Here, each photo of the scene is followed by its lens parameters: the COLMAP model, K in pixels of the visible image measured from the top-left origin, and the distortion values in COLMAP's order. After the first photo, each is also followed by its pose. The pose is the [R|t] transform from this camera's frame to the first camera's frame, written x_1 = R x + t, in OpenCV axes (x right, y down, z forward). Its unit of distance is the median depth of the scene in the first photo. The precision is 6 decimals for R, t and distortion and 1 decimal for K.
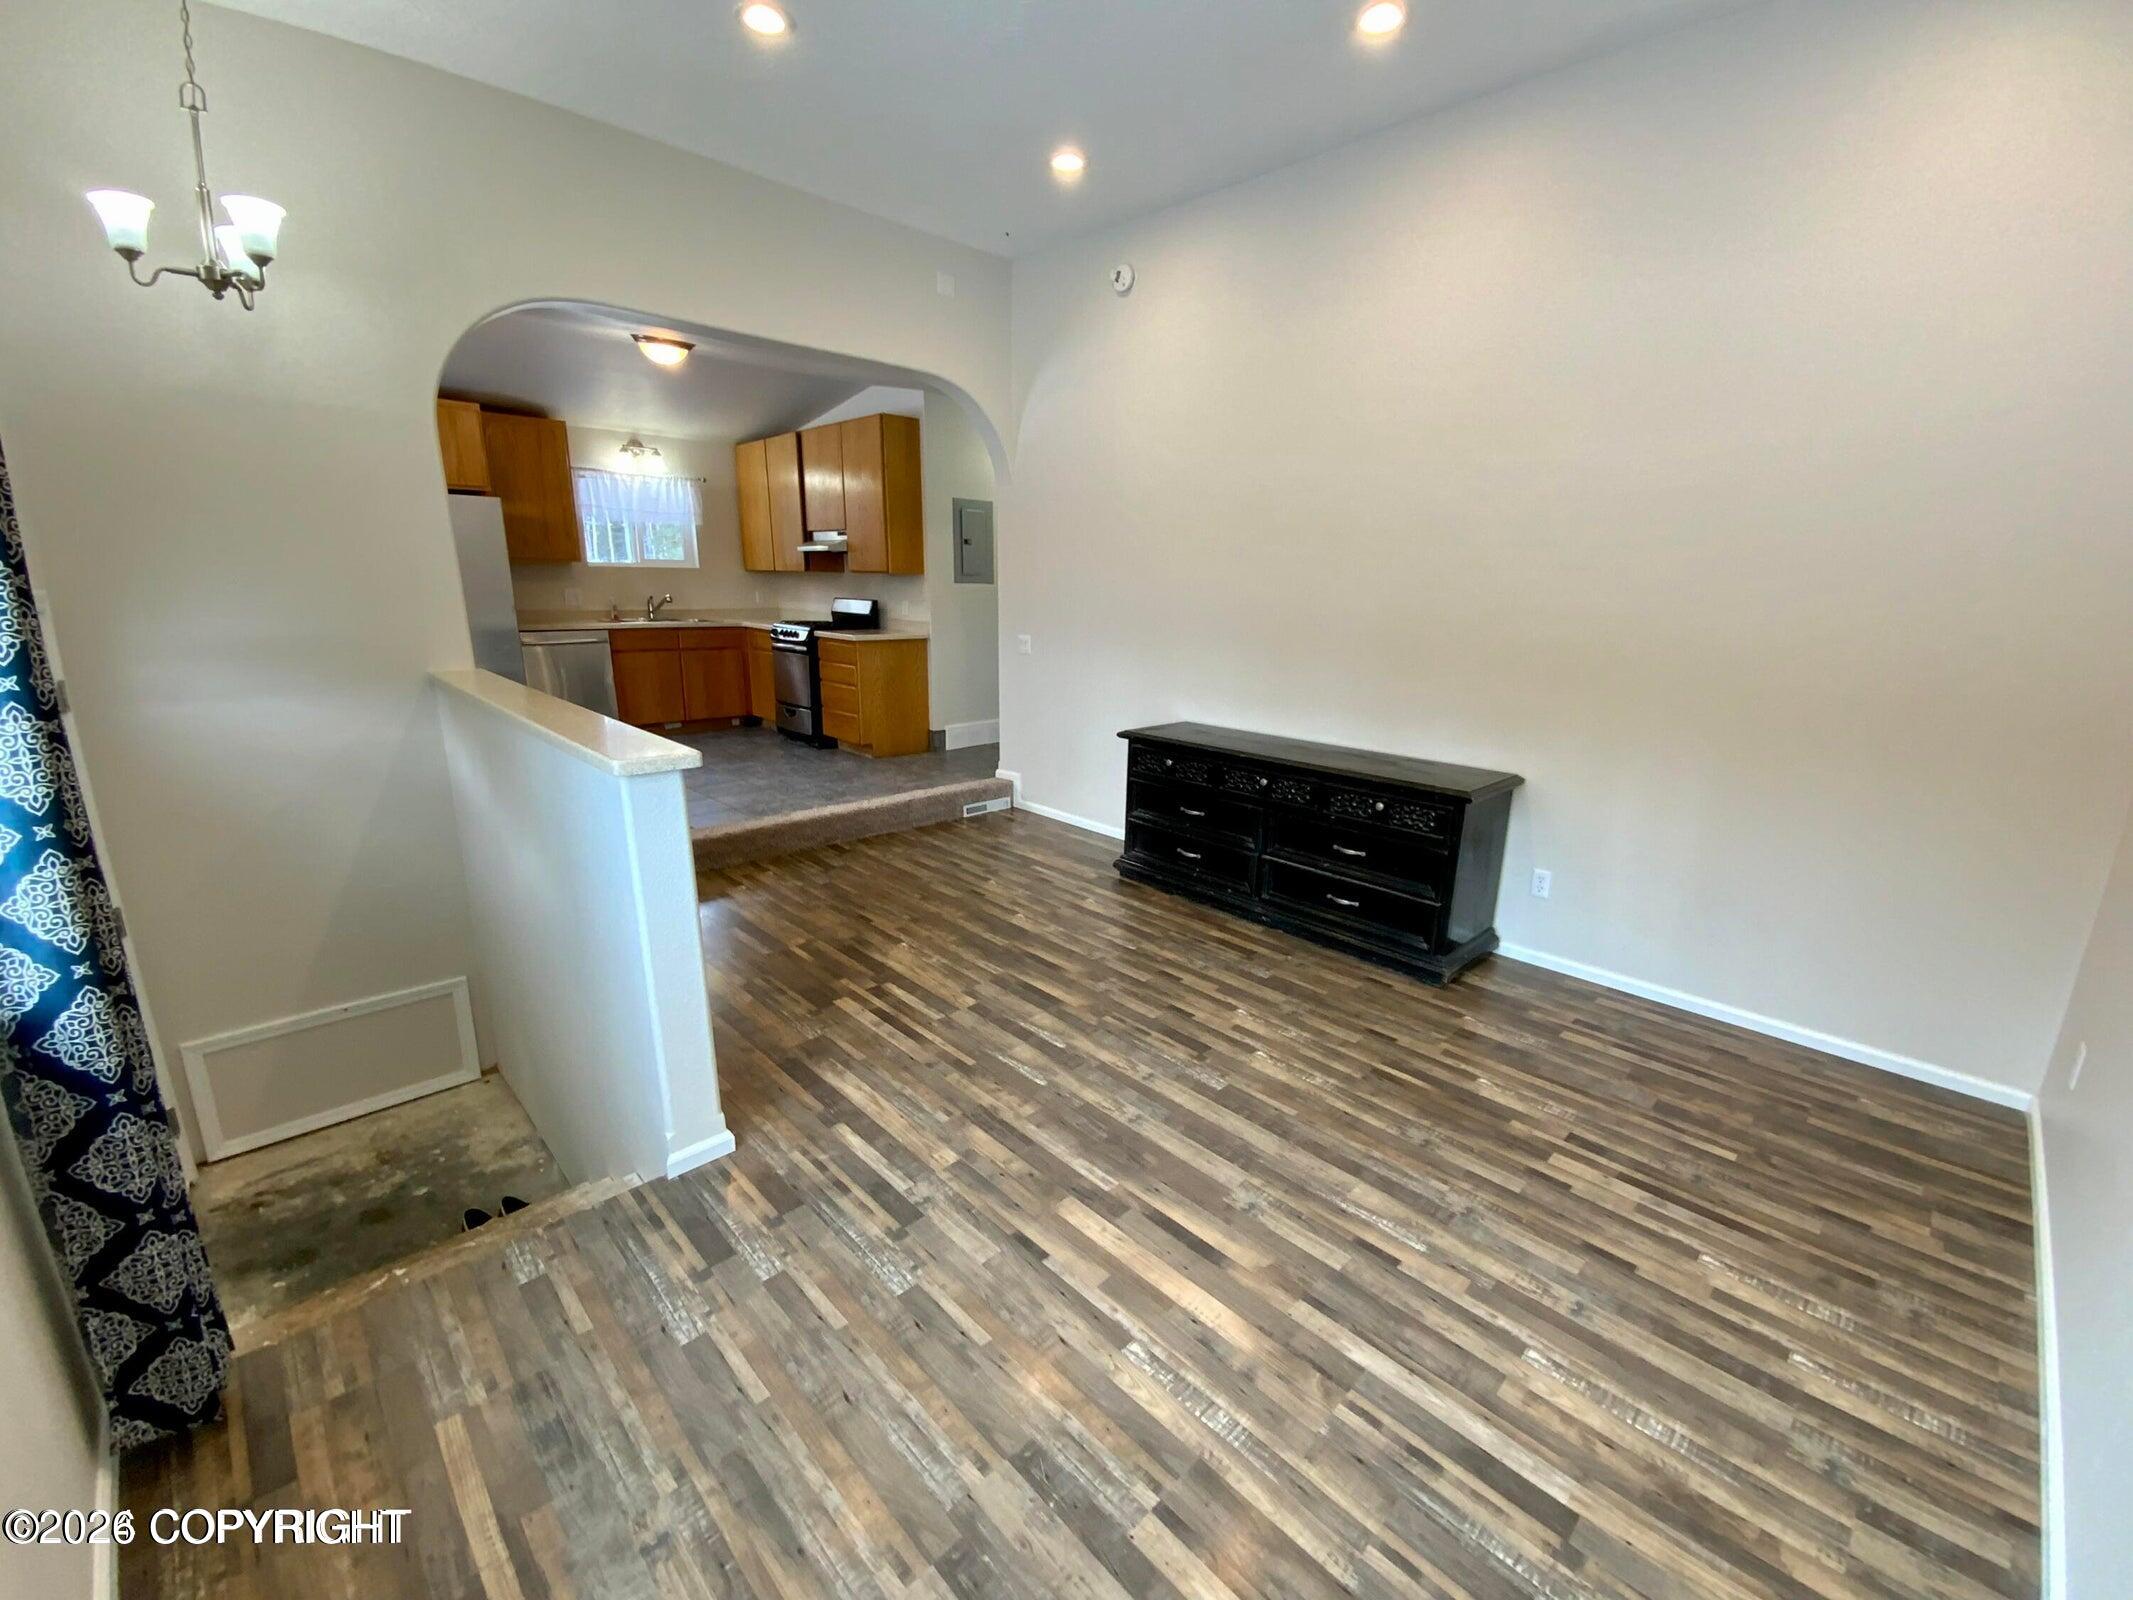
lens RADIAL K [[859.9, 0, 1066.5], [0, 859.9, 800.0], [0, 0, 1]] dist [0.028446, -0.022376]
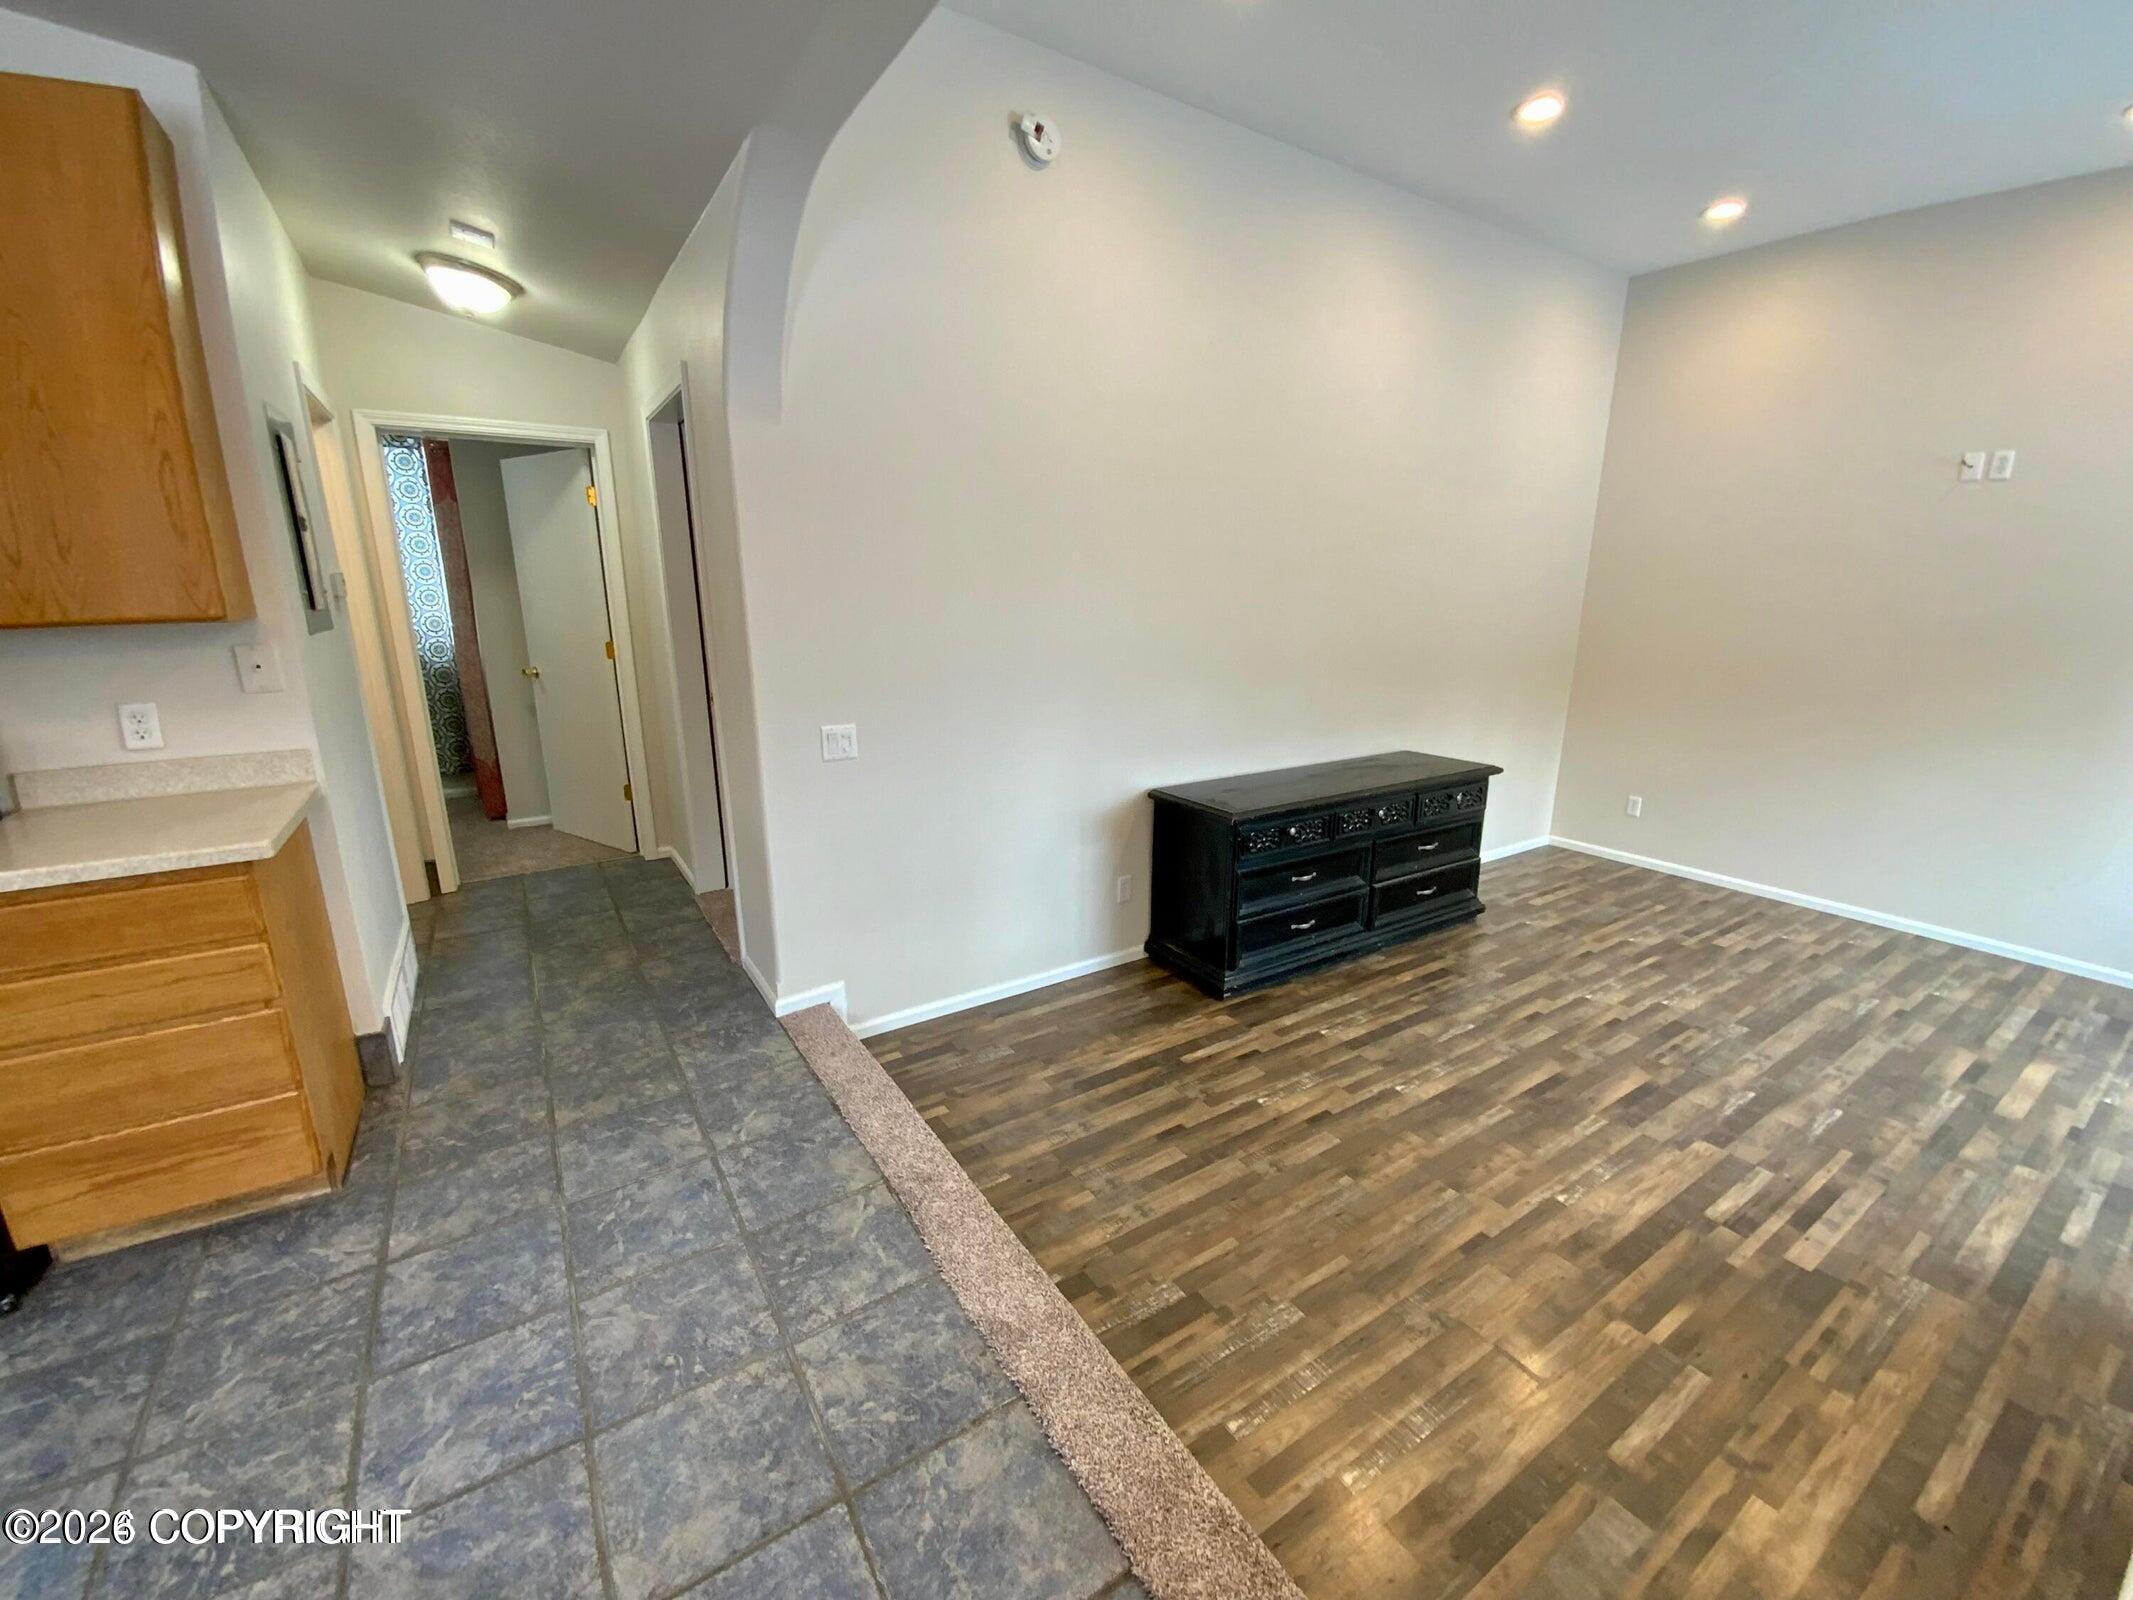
lens RADIAL K [[865.0, 0, 1072.8], [0, 865.0, 798.0], [0, 0, 1]] dist [0.021741, -0.015835]
pose [[0.187998, -0.252897, 0.949052, -1.008364], [0.242579, 0.948302, 0.204645, -0.426121], [-0.951742, 0.191748, 0.239626, 1.429805]]
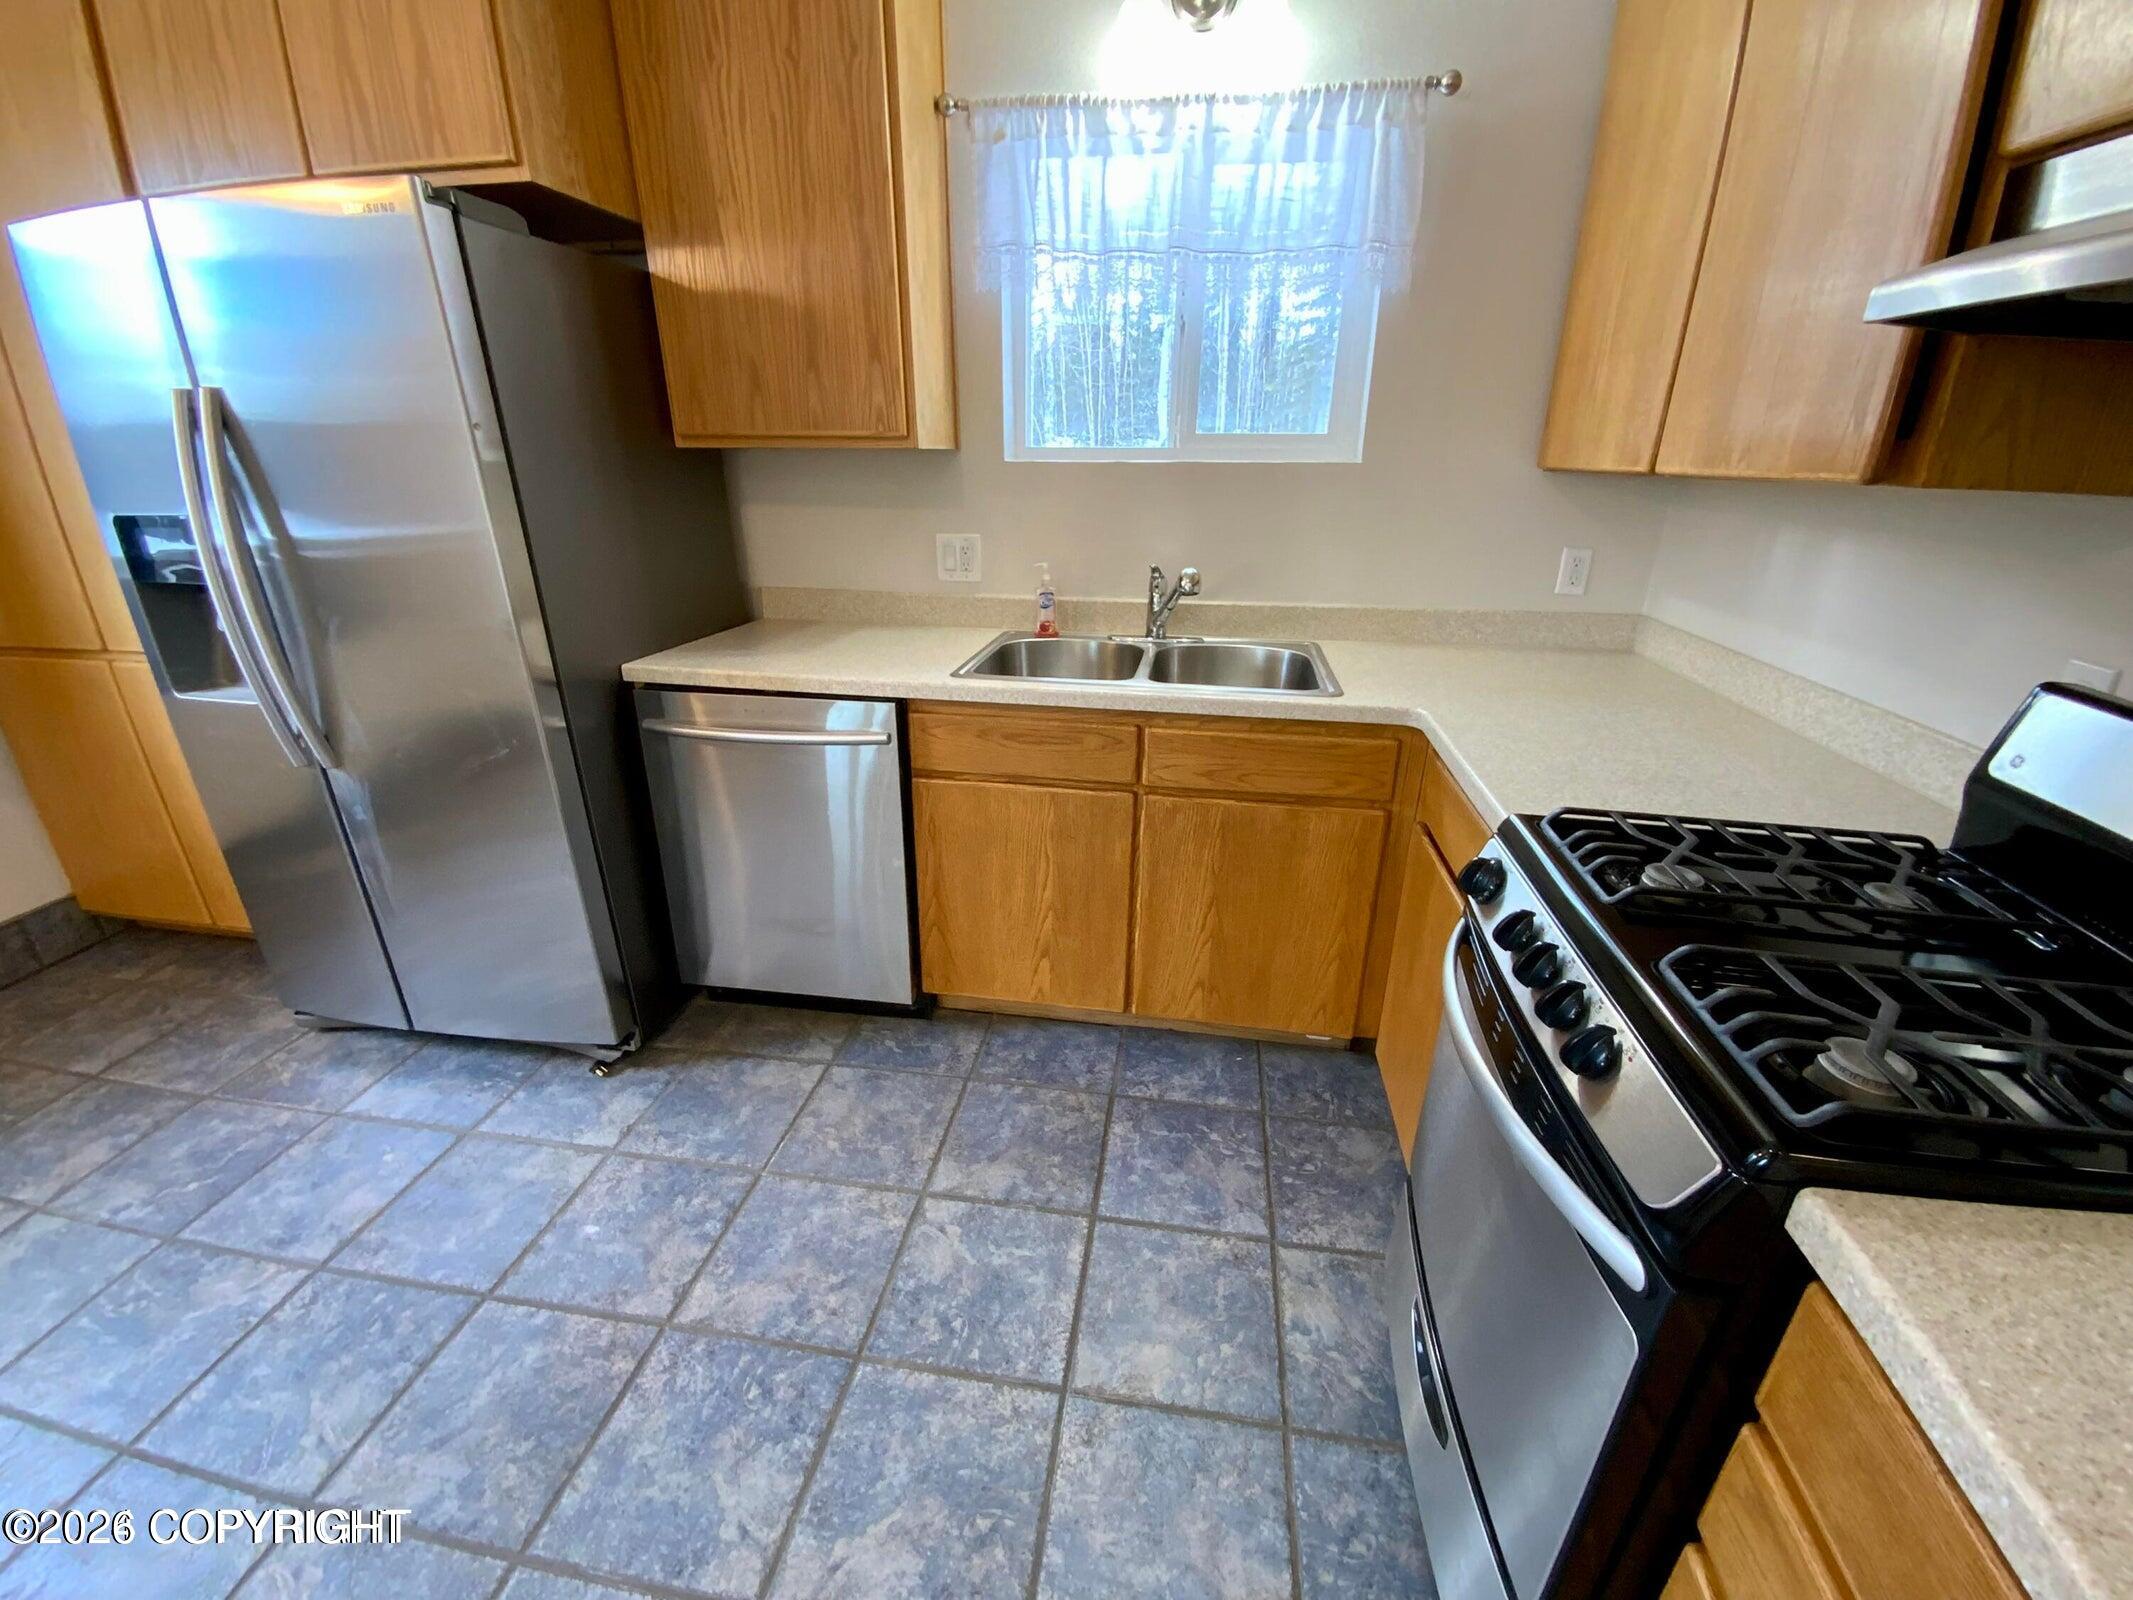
lens RADIAL K [[859.9, 0, 1066.5], [0, 859.9, 800.0], [0, 0, 1]] dist [0.028446, -0.022376]
pose [[0.601296, 0.291110, -0.744109, -0.646342], [-0.196283, 0.956549, 0.215609, -0.550805], [0.774542, 0.016411, 0.632309, 2.011341]]
